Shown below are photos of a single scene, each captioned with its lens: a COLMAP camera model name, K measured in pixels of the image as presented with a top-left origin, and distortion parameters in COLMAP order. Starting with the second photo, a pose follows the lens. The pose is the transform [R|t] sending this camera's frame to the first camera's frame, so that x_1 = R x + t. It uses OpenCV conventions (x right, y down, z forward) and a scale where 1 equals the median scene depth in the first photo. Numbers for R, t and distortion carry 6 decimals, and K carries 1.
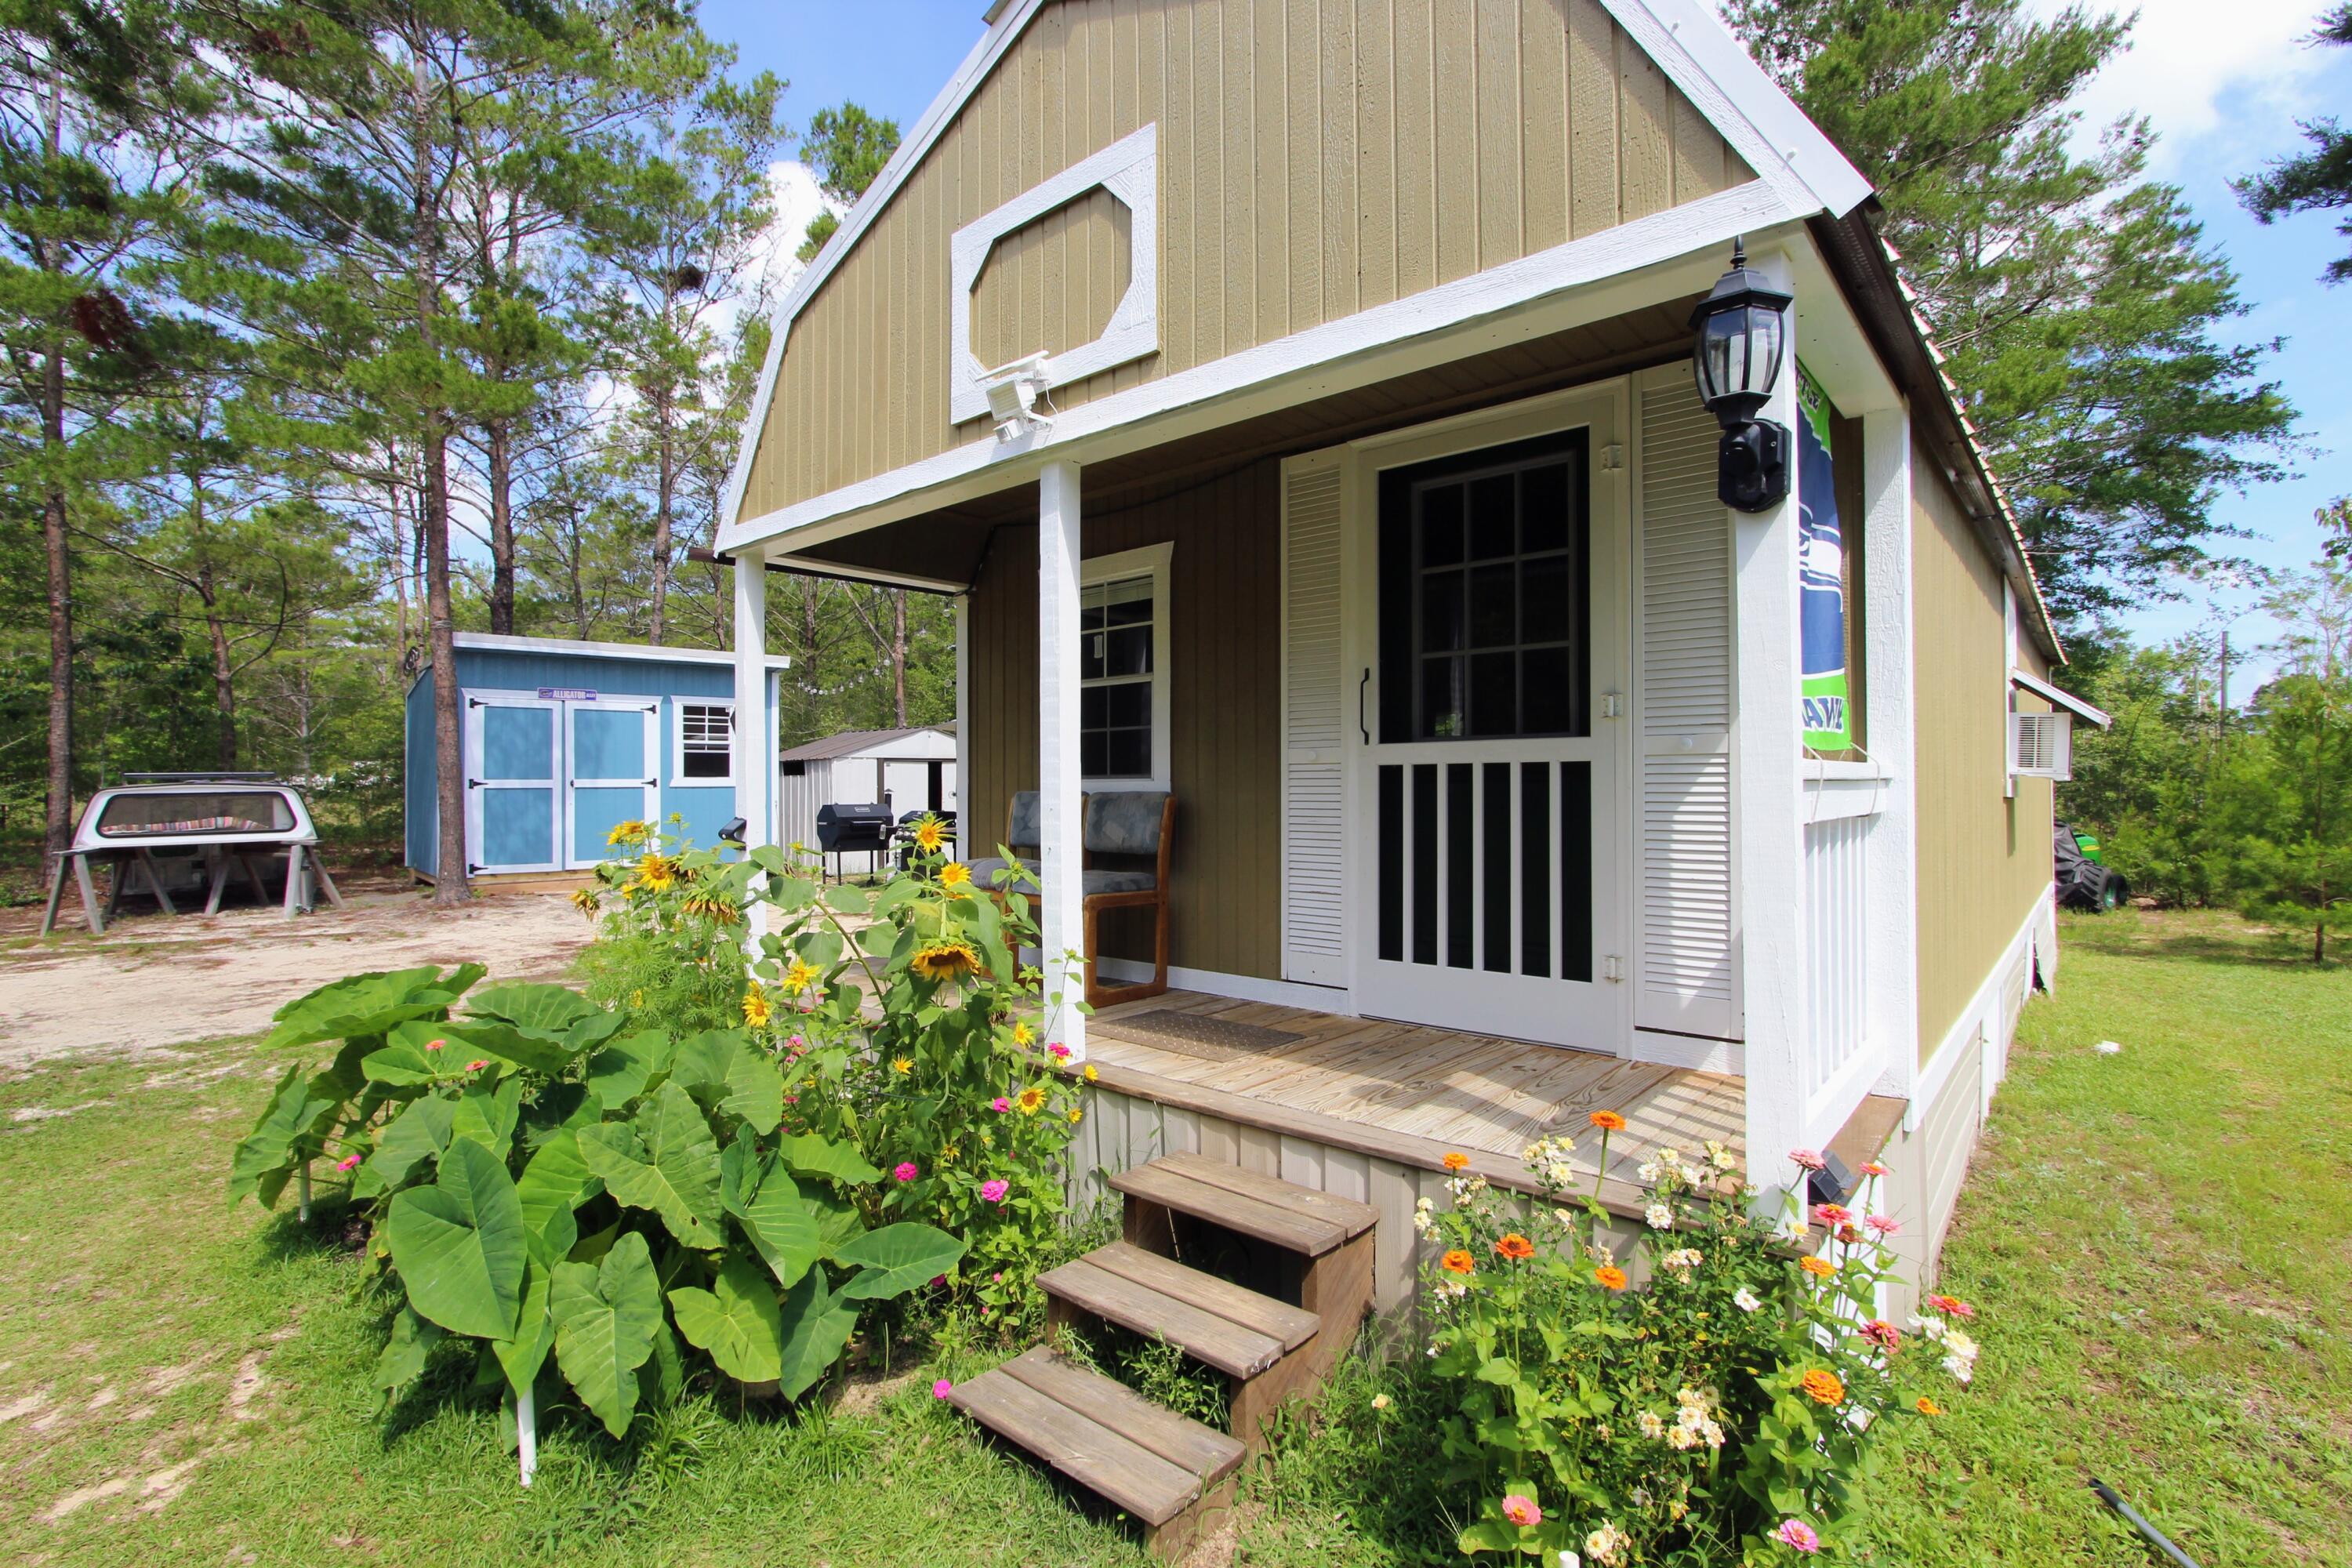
lens RADIAL K [[1085.1, 0, 1176.0], [0, 1085.1, 784.0], [0, 0, 1]] dist [-0.030960, -0.000164]
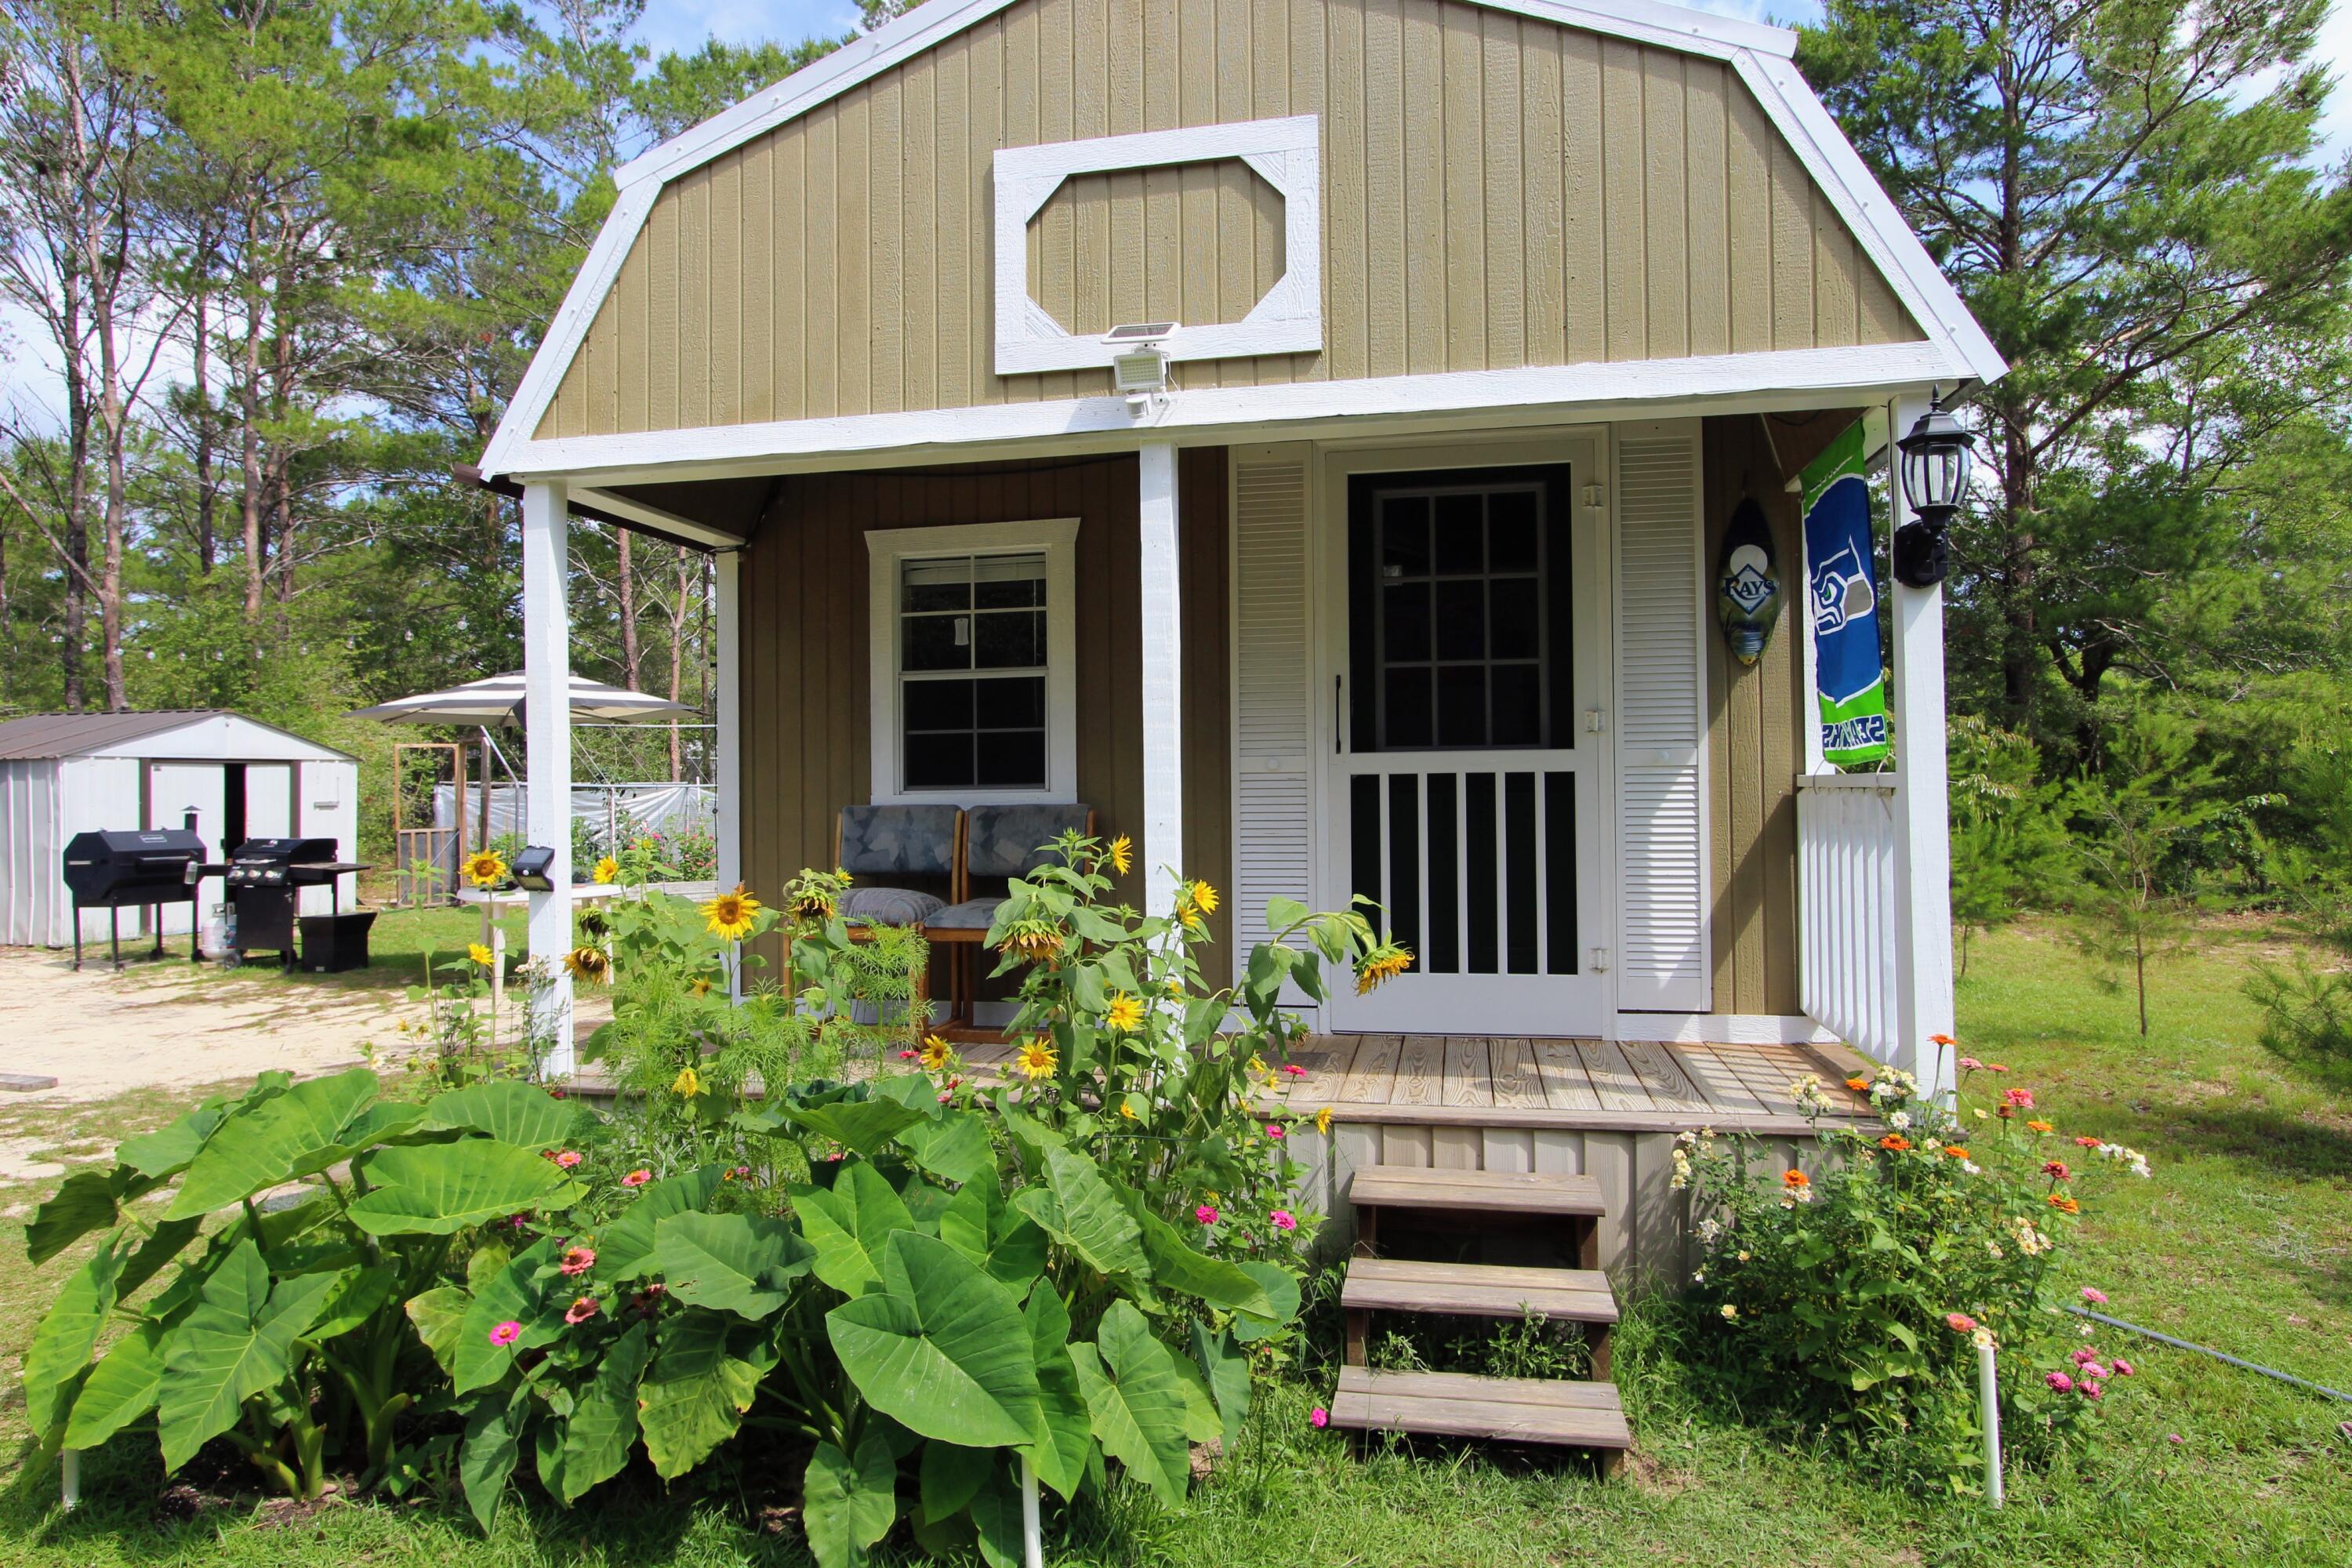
lens RADIAL K [[1391.0, 0, 1175.8], [0, 1391.0, 790.5], [0, 0, 1]] dist [-0.031167, 0.000588]
pose [[0.870159, -0.005954, 0.492735, -0.629588], [0.006594, 0.999978, 0.000438, -0.005224], [-0.492727, 0.002868, 0.870179, -0.019786]]
